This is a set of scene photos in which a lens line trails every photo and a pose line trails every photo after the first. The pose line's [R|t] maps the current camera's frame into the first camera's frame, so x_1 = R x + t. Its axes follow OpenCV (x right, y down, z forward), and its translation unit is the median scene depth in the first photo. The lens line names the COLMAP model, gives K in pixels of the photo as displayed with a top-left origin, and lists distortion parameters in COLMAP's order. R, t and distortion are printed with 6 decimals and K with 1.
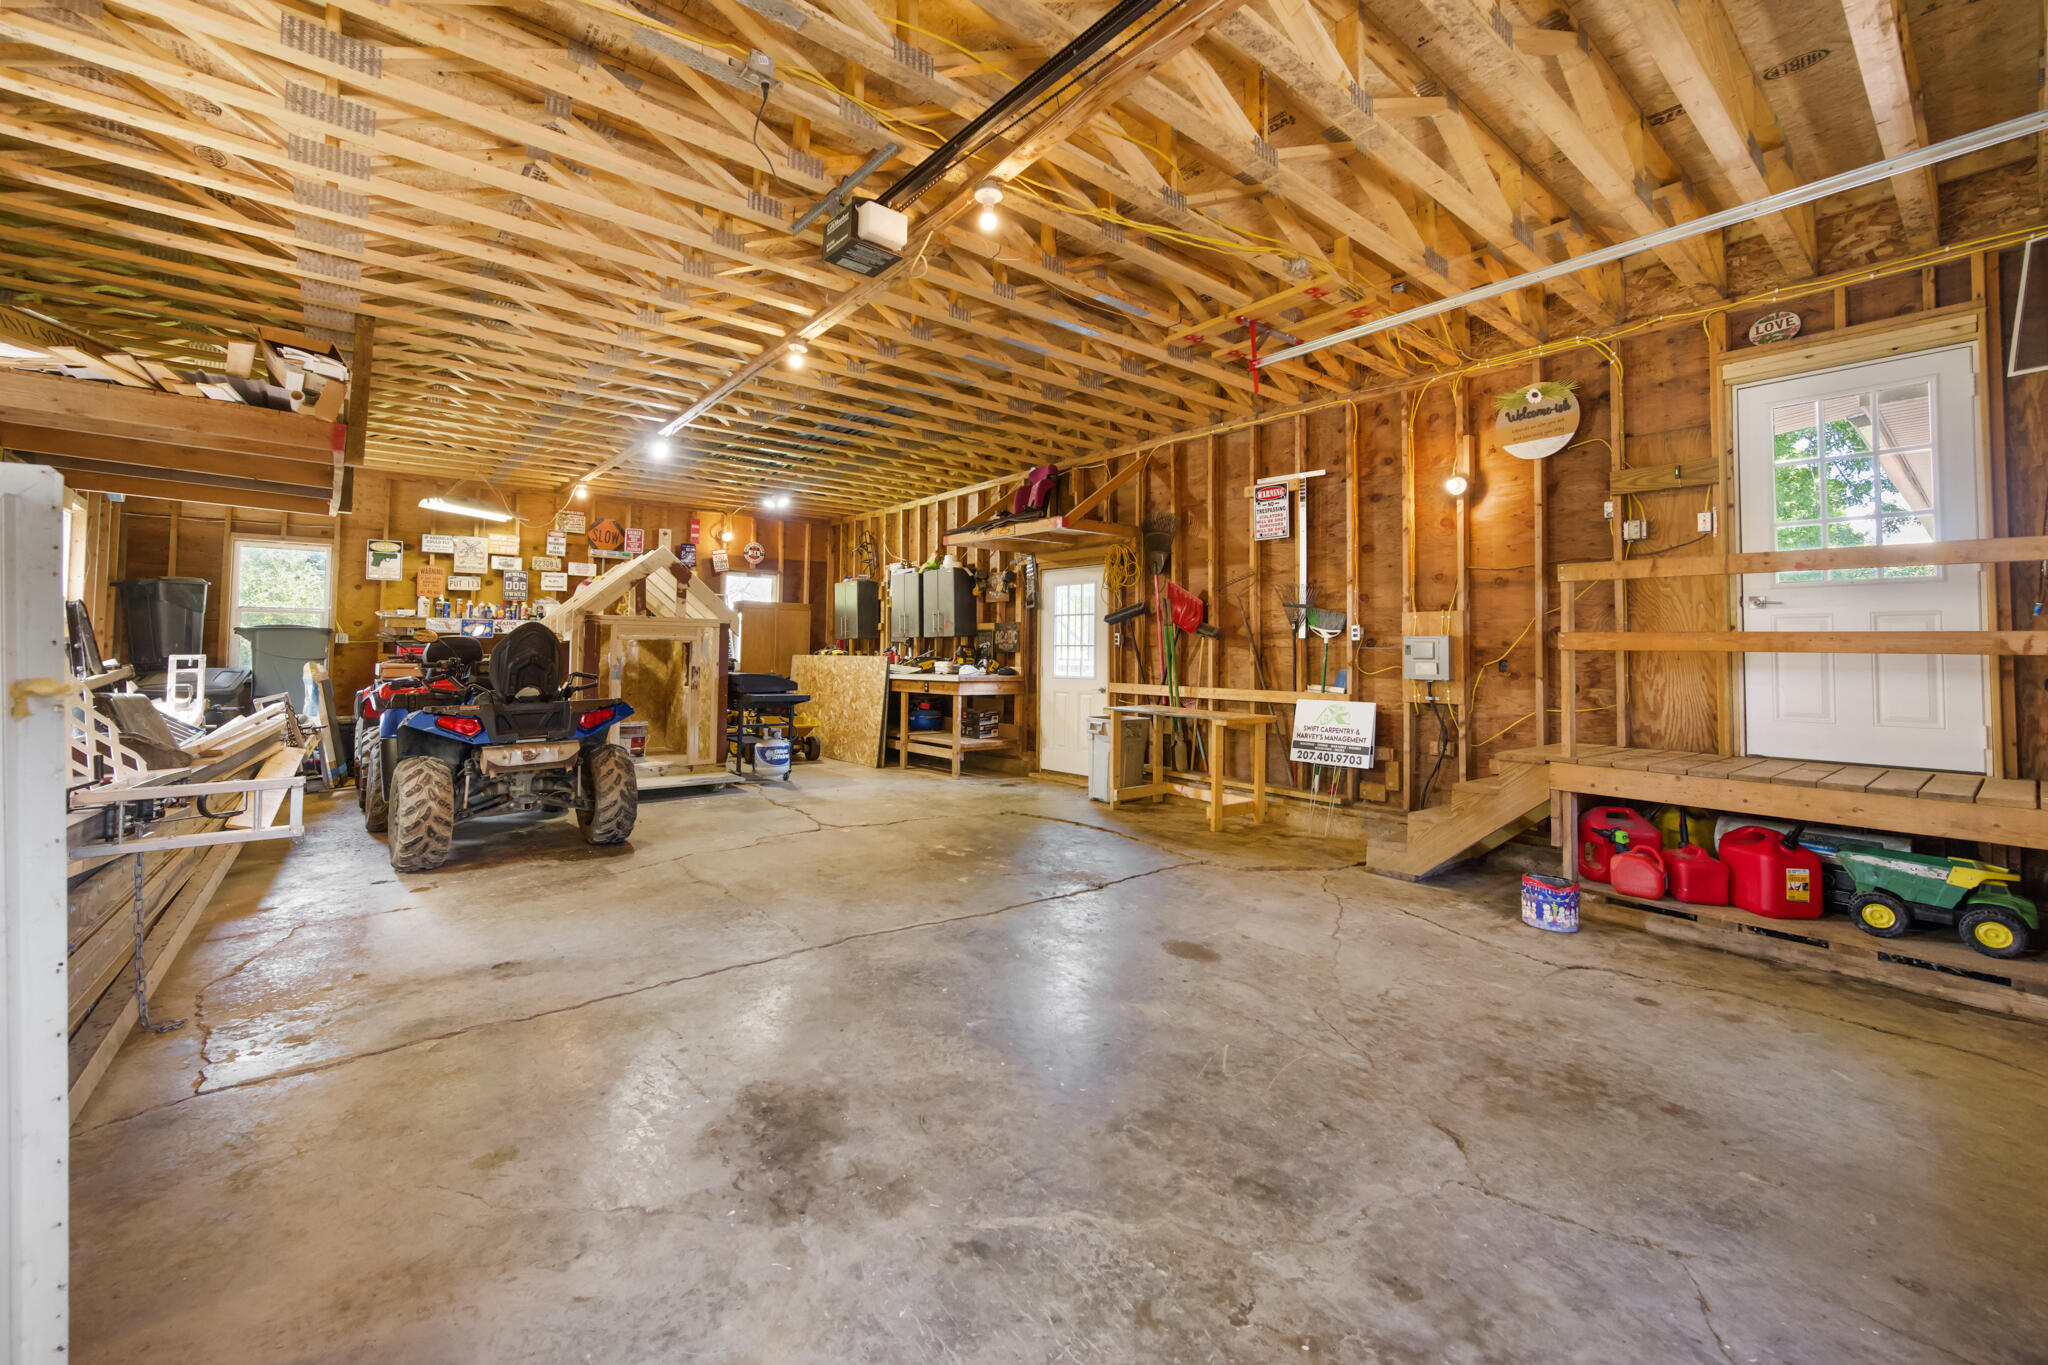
lens RADIAL K [[837.6, 0, 1033.3], [0, 837.6, 639.7], [0, 0, 1]] dist [-0.001294, -0.000335]
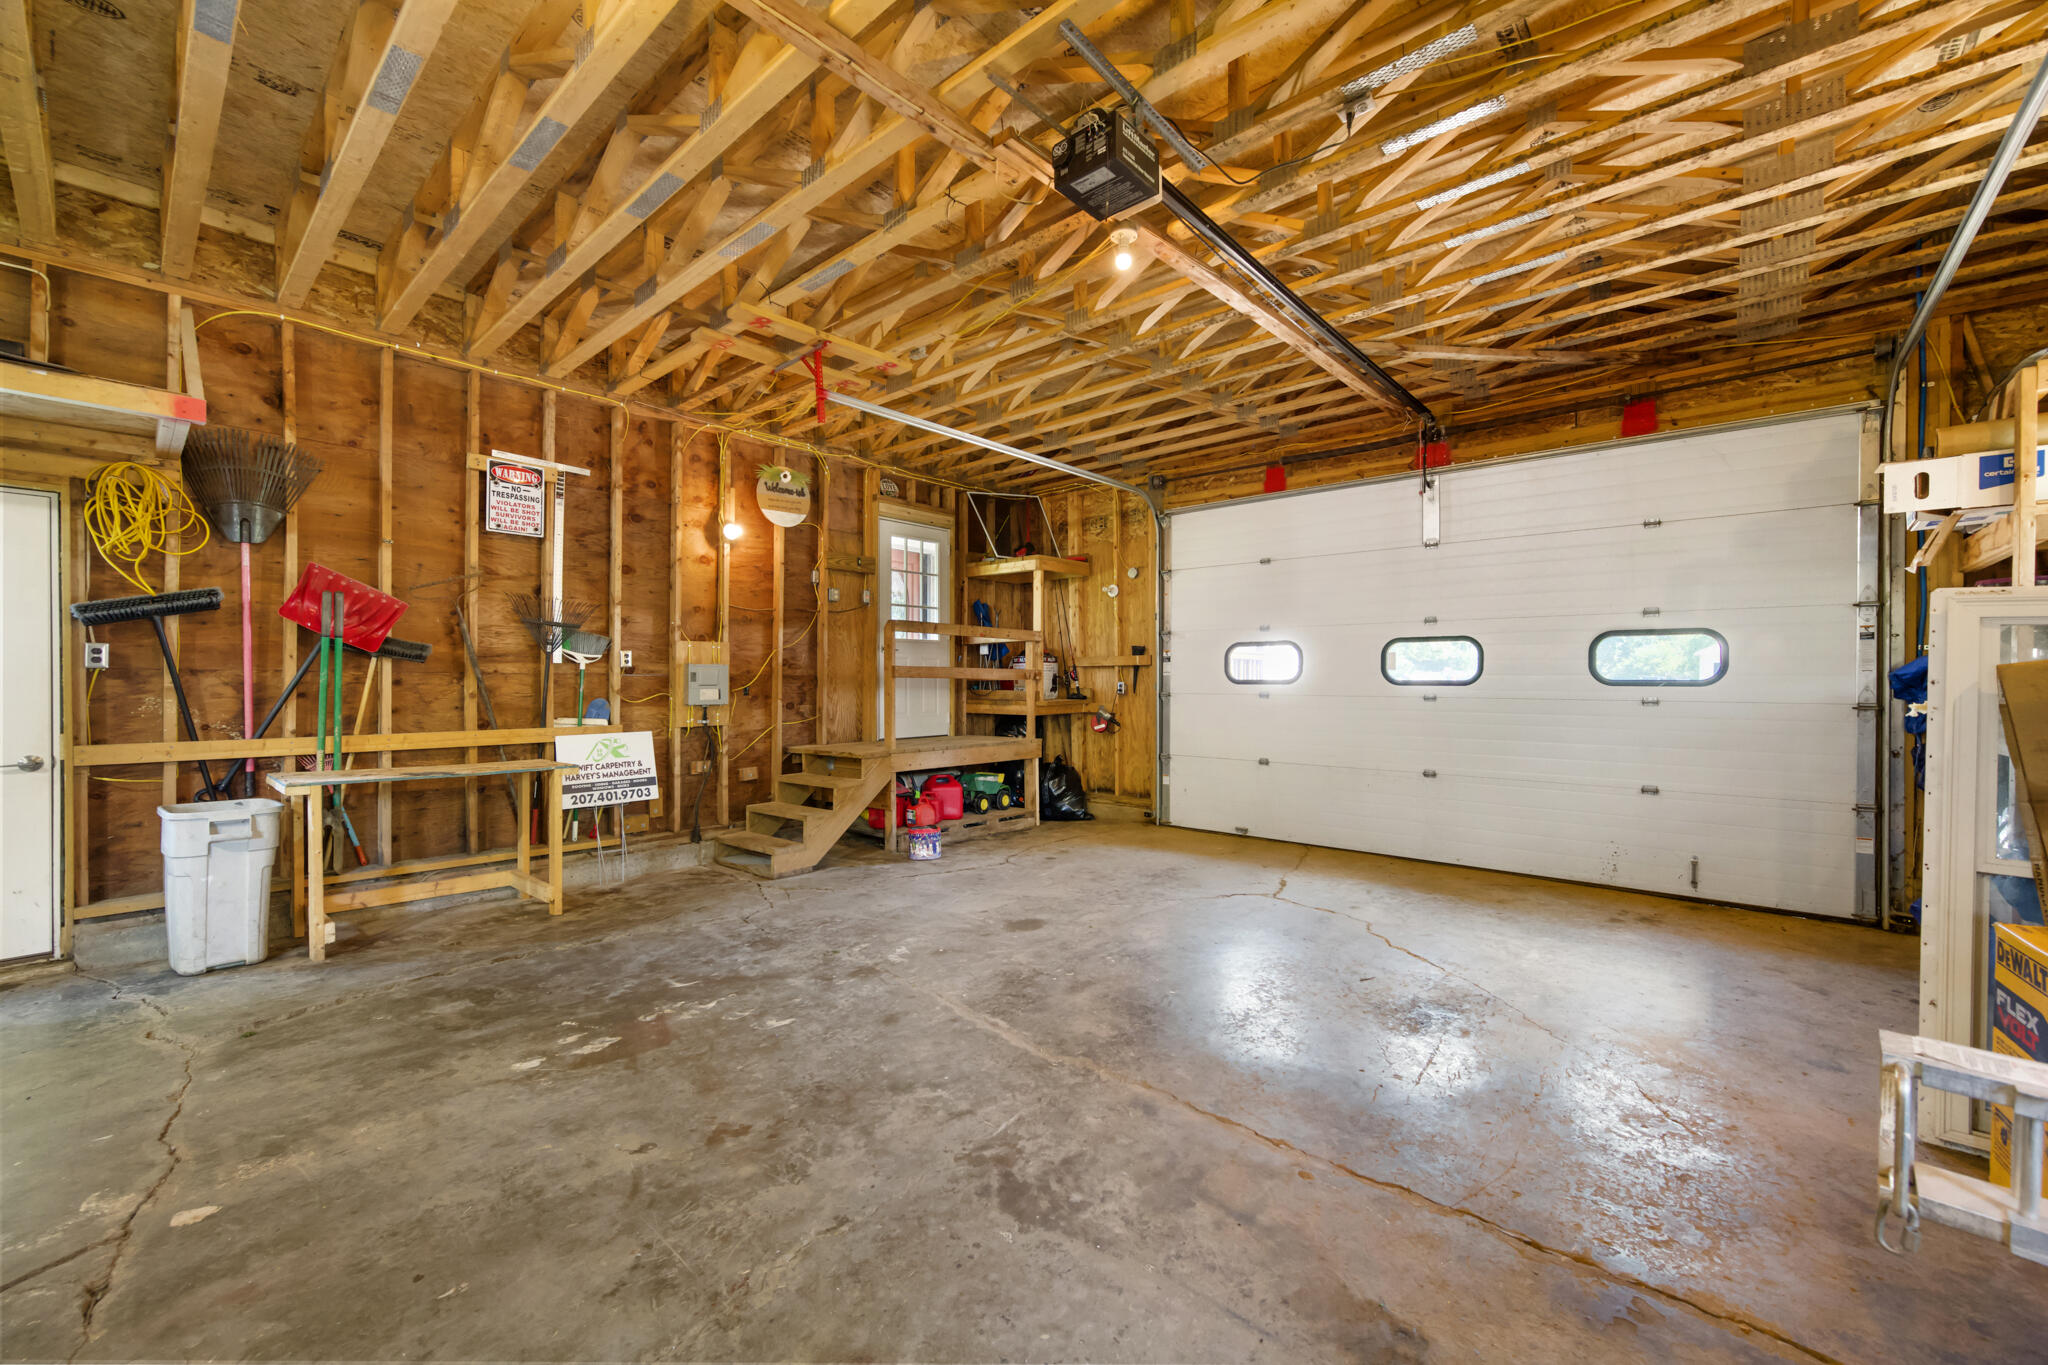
lens RADIAL K [[819.7, 0, 1009.2], [0, 819.7, 686.2], [0, 0, 1]] dist [0.000056, -0.000046]
pose [[-0.143573, -0.014198, 0.989538, -0.591128], [-0.013401, 0.999833, 0.012401, 0.005767], [-0.989549, -0.011481, -0.143740, 0.719322]]
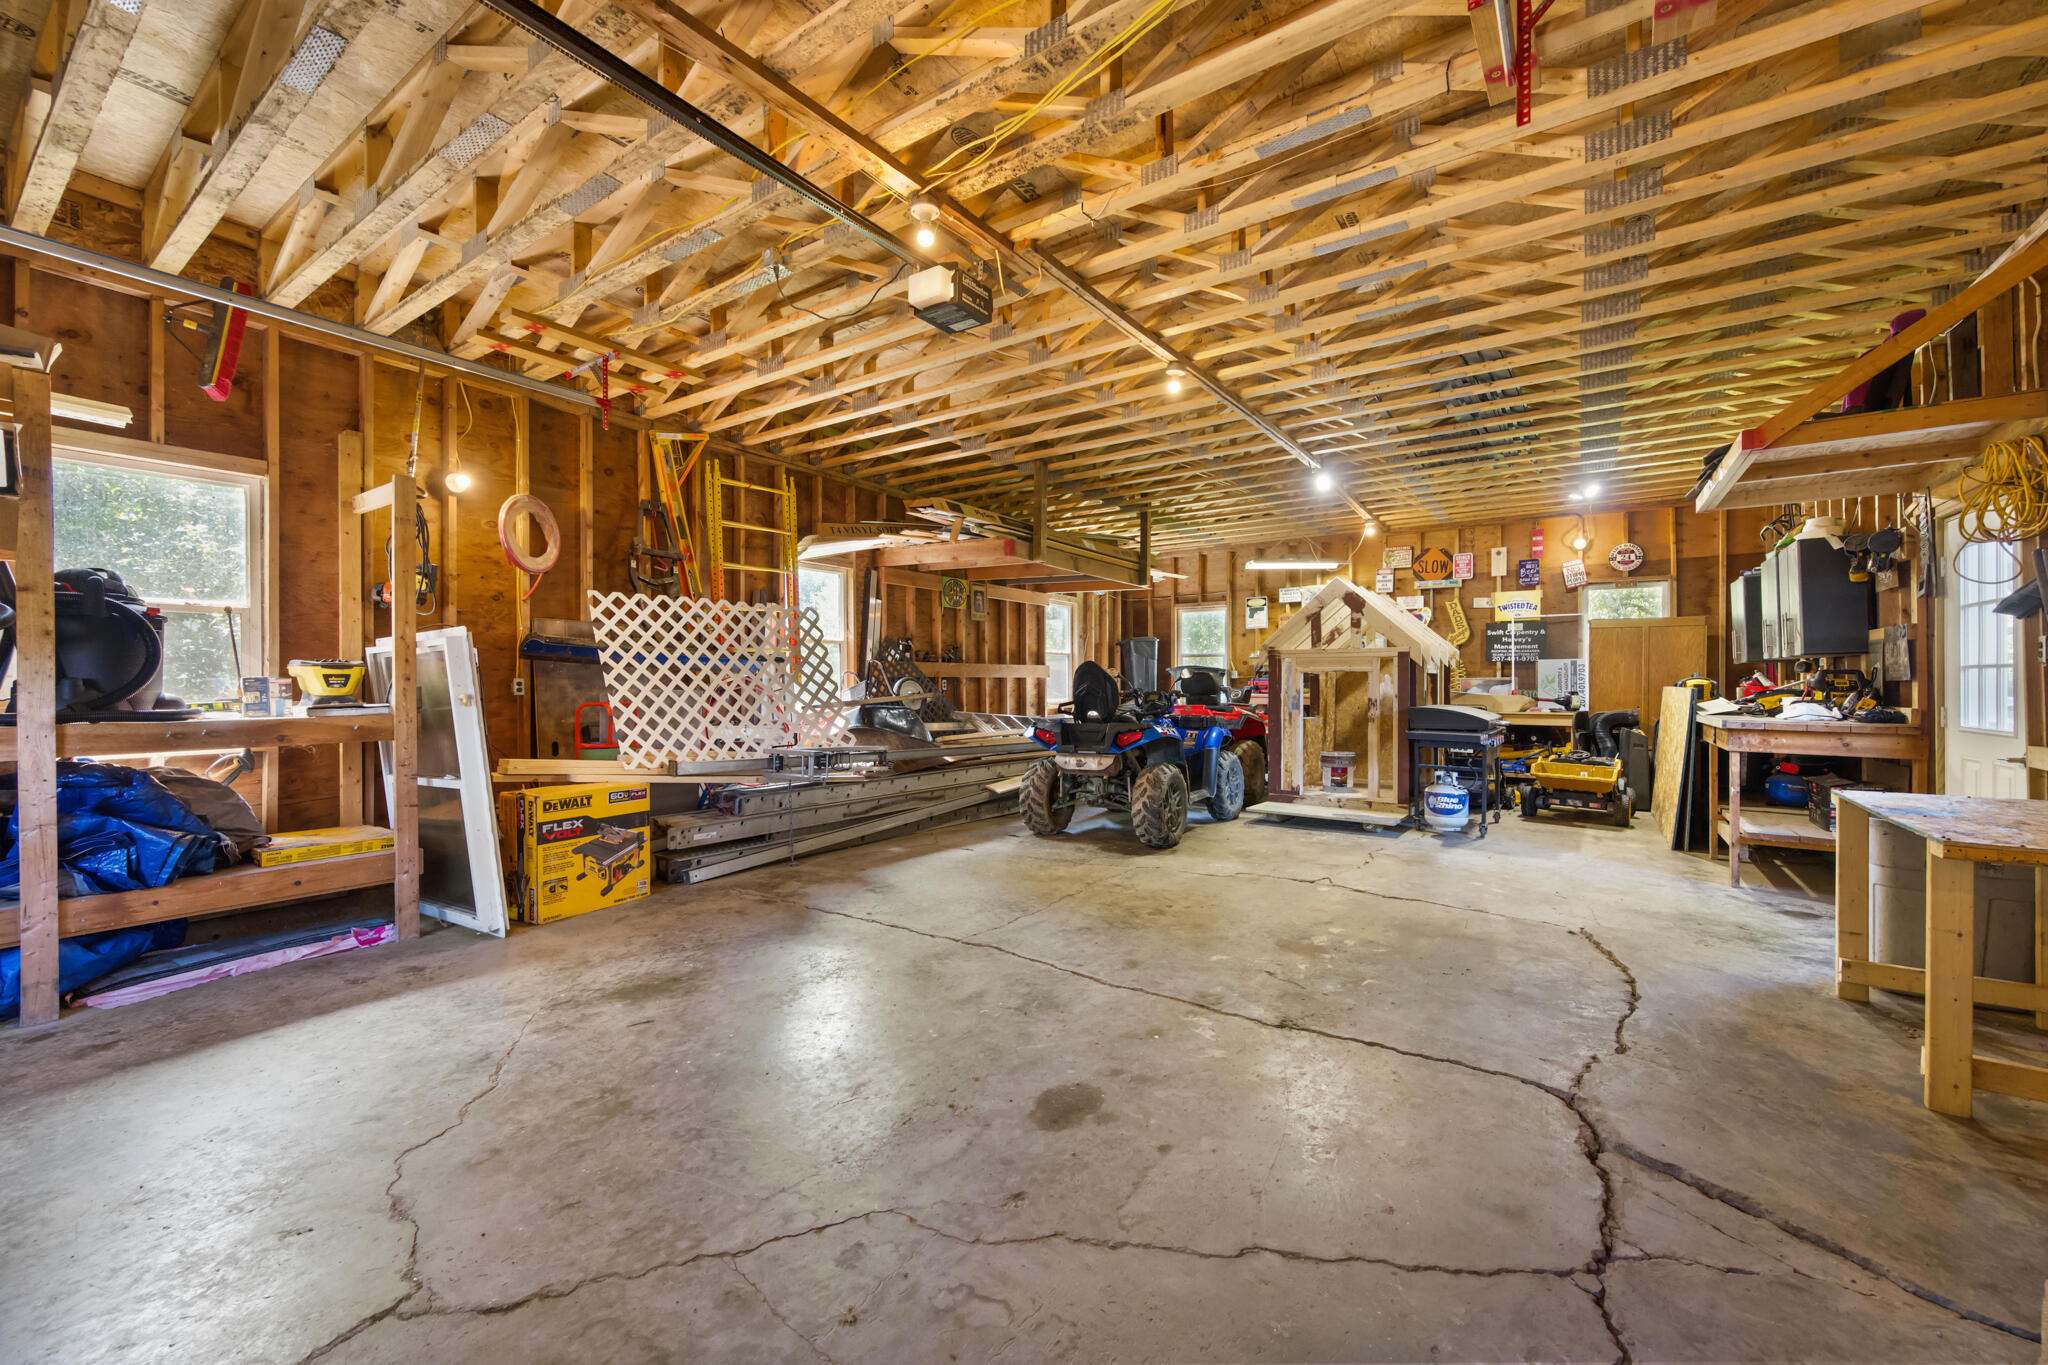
lens RADIAL K [[819.7, 0, 1009.2], [0, 819.7, 686.2], [0, 0, 1]] dist [0.000056, -0.000046]
pose [[0.259880, -0.002438, -0.965638, 0.501360], [0.016089, 0.999869, 0.001806, 0.012534], [0.965507, -0.016006, 0.259885, 0.470114]]
